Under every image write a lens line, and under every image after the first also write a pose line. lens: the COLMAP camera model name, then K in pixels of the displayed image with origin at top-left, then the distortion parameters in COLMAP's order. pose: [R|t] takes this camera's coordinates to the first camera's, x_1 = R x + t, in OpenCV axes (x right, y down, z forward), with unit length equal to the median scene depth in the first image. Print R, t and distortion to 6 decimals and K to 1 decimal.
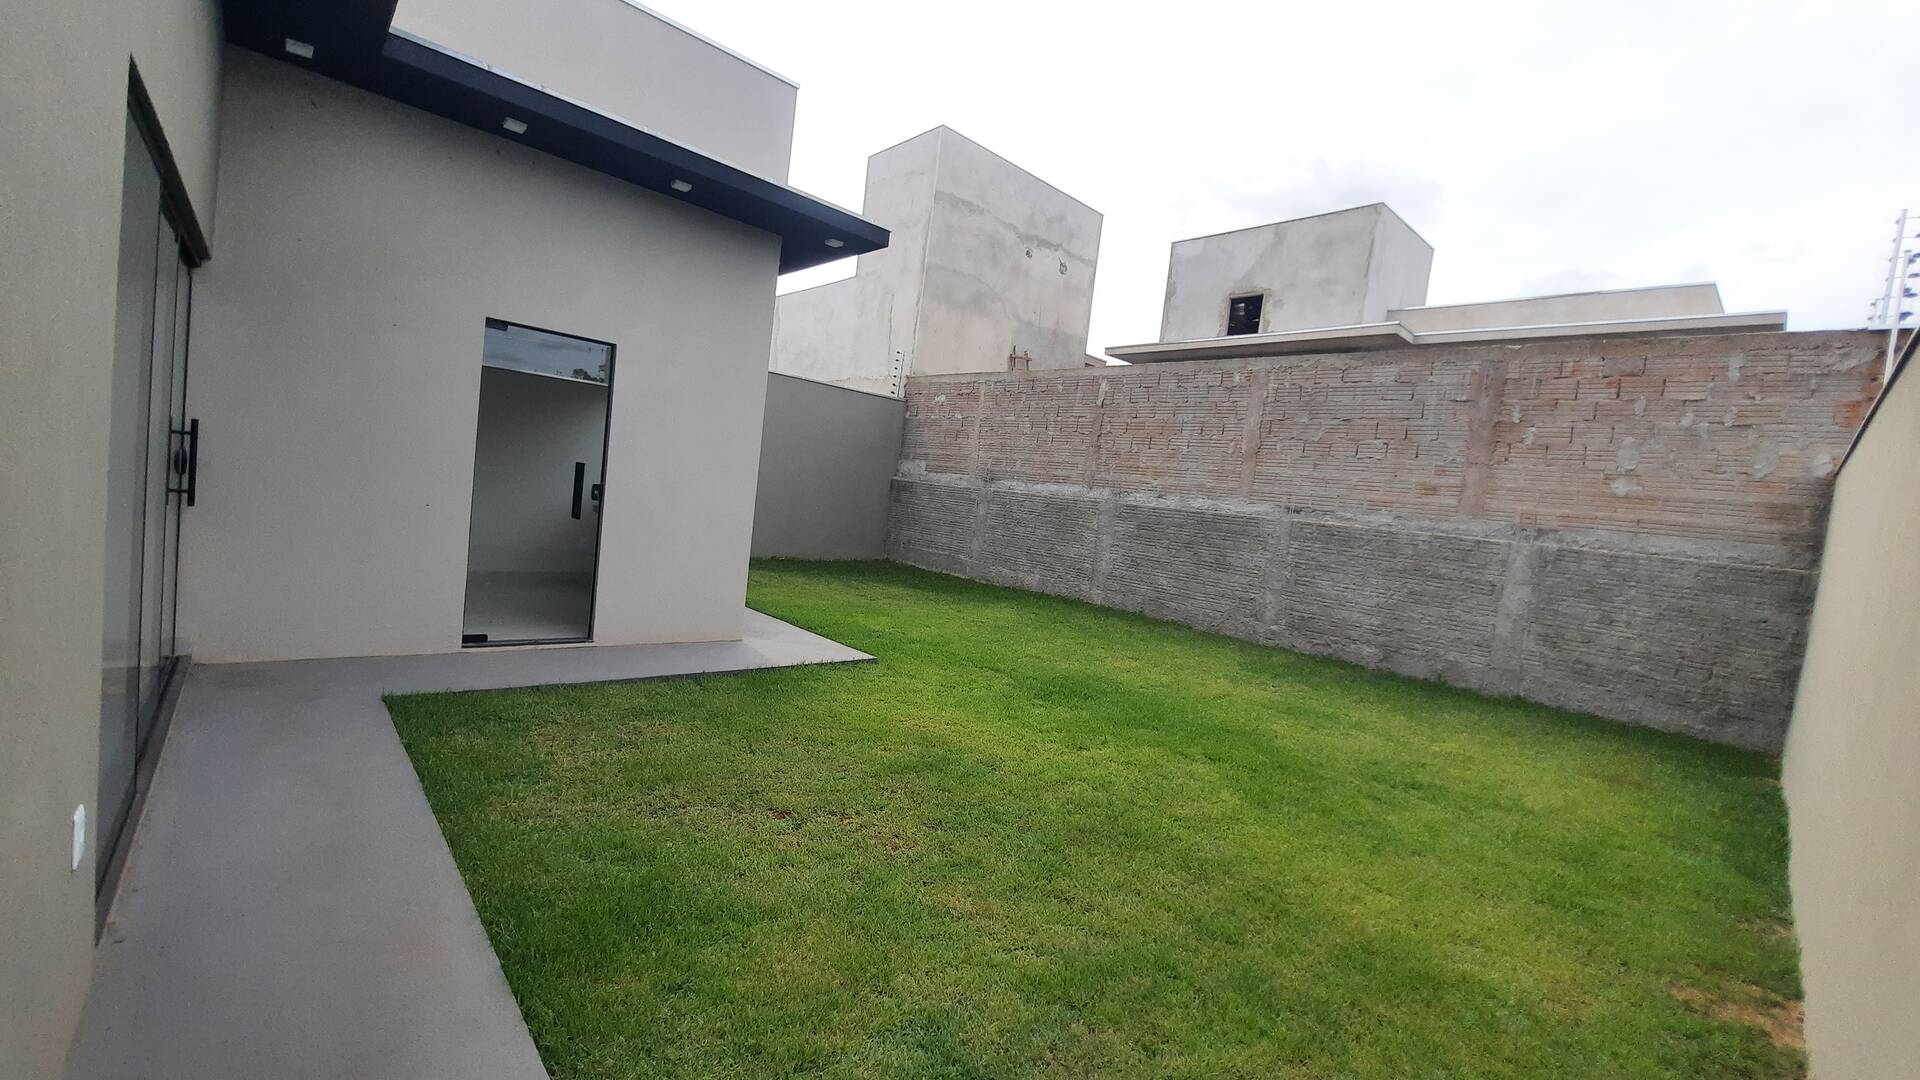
lens RADIAL K [[757.5, 0, 959.2], [0, 757.5, 548.3], [0, 0, 1]] dist [-0.017713, 0.000066]
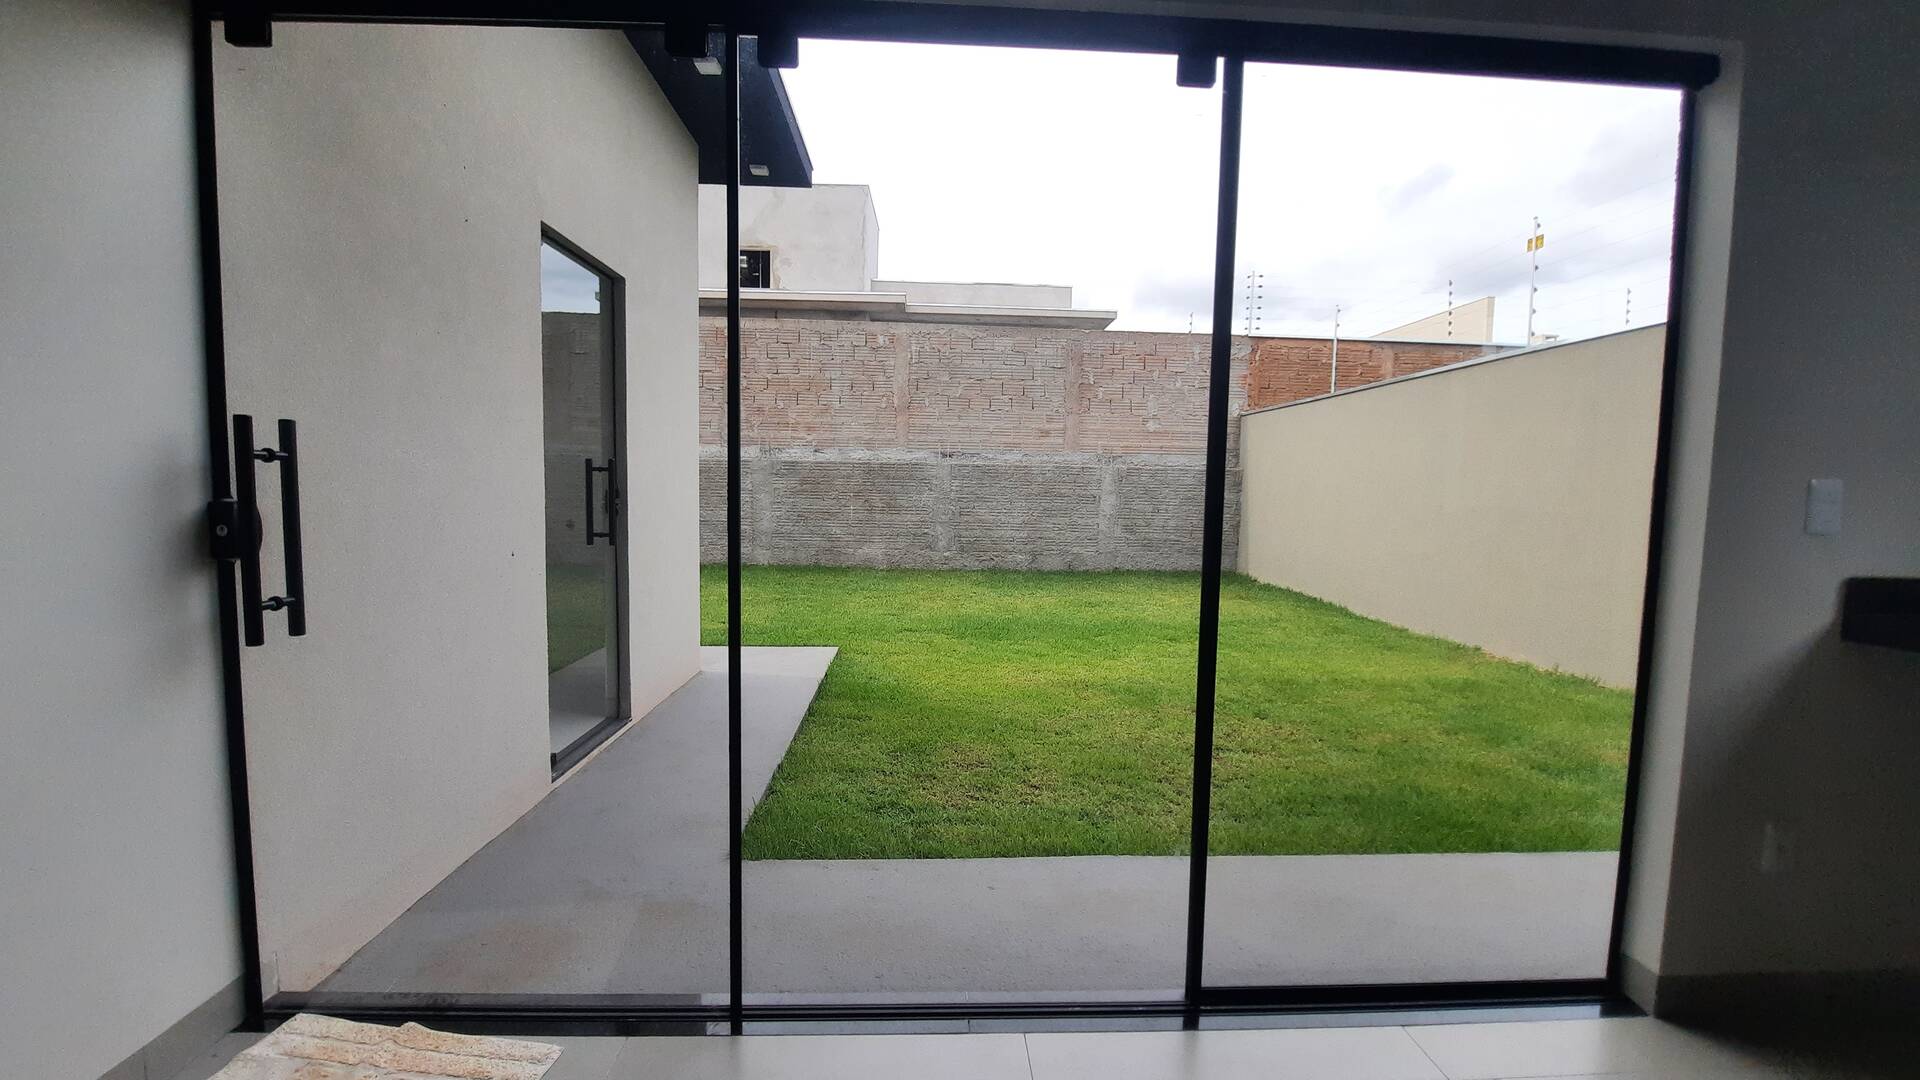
lens RADIAL K [[757.5, 0, 959.2], [0, 757.5, 548.3], [0, 0, 1]] dist [-0.017713, 0.000066]
pose [[0.641610, -0.161876, 0.749755, -0.499336], [0.105260, 0.986811, 0.122980, -0.052691], [-0.759774, 0.000014, 0.650187, 0.210783]]
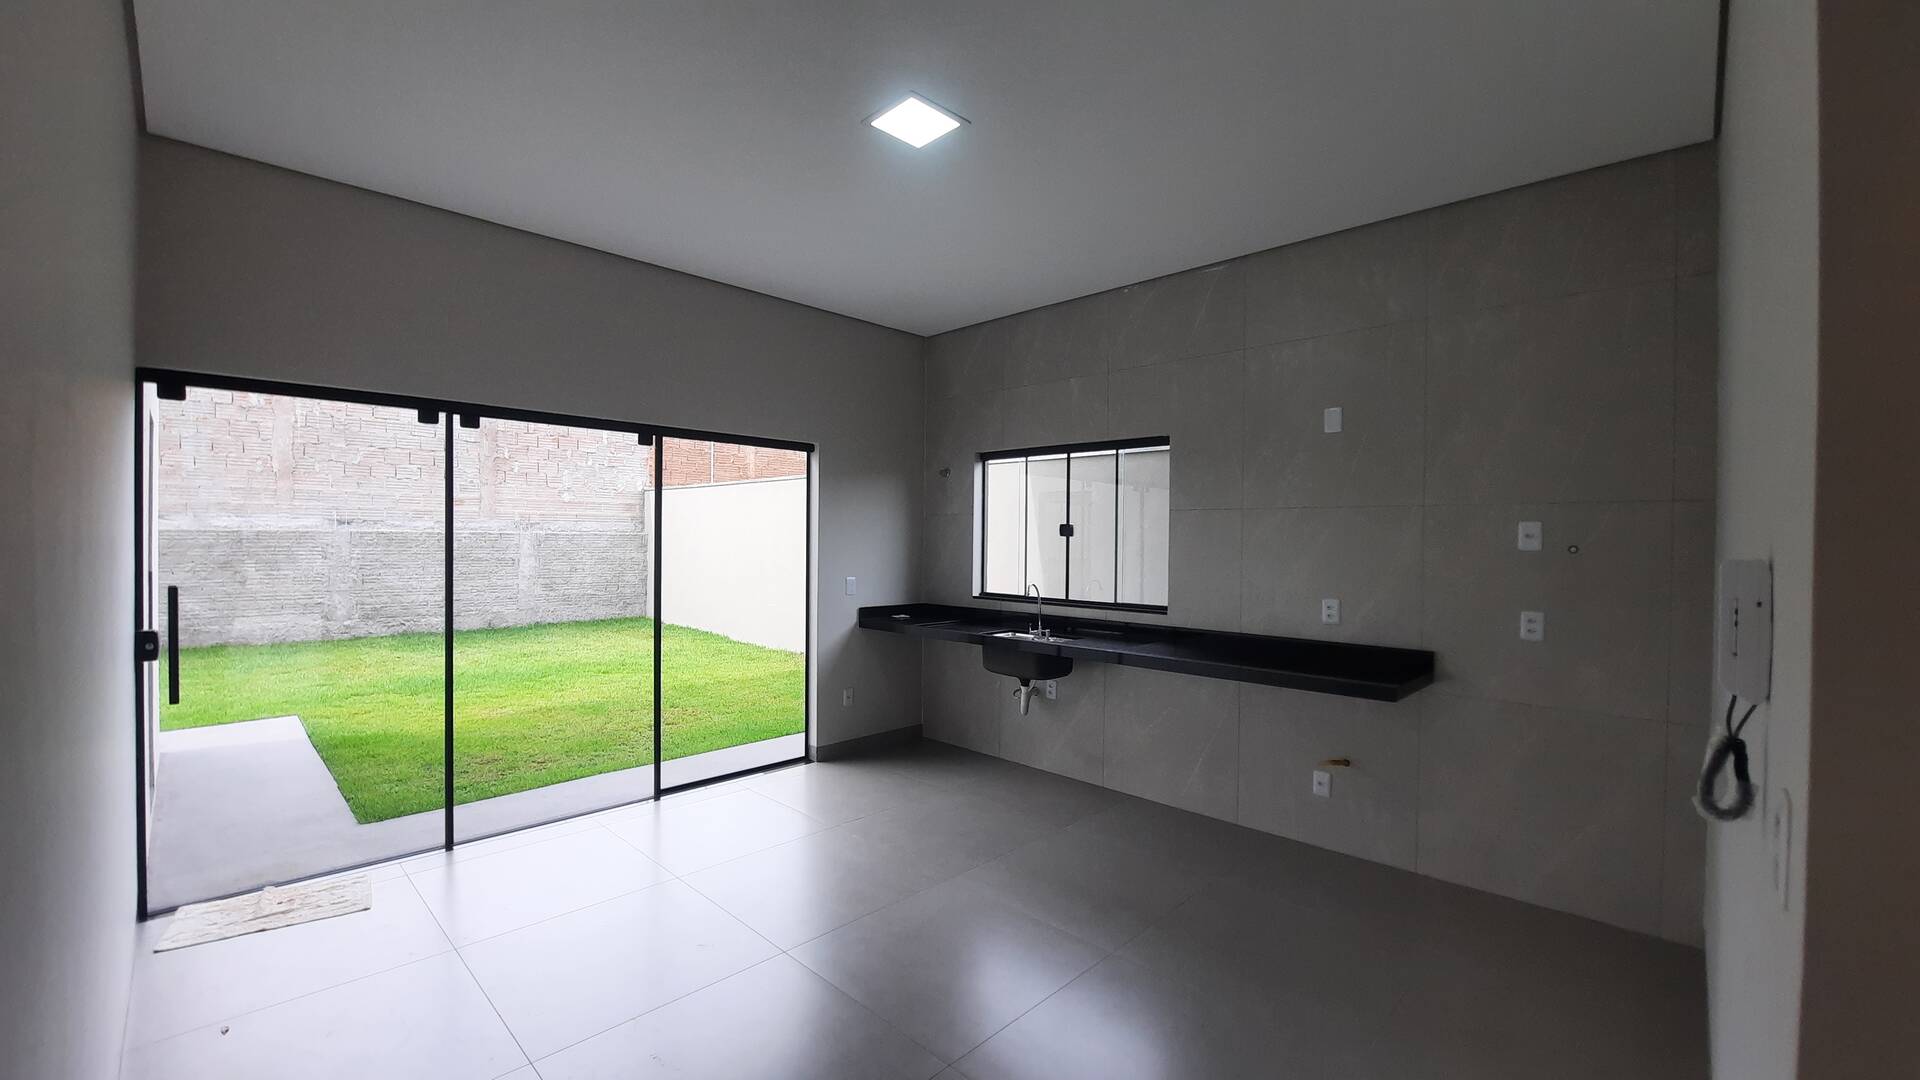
lens RADIAL K [[768.4, 0, 964.6], [0, 768.4, 545.3], [0, 0, 1]] dist [-0.000716, -0.009894]
pose [[-0.059217, -0.126113, 0.990247, -0.850396], [0.047396, 0.990514, 0.128981, -0.129368], [-0.997119, 0.054571, -0.052678, 0.099668]]
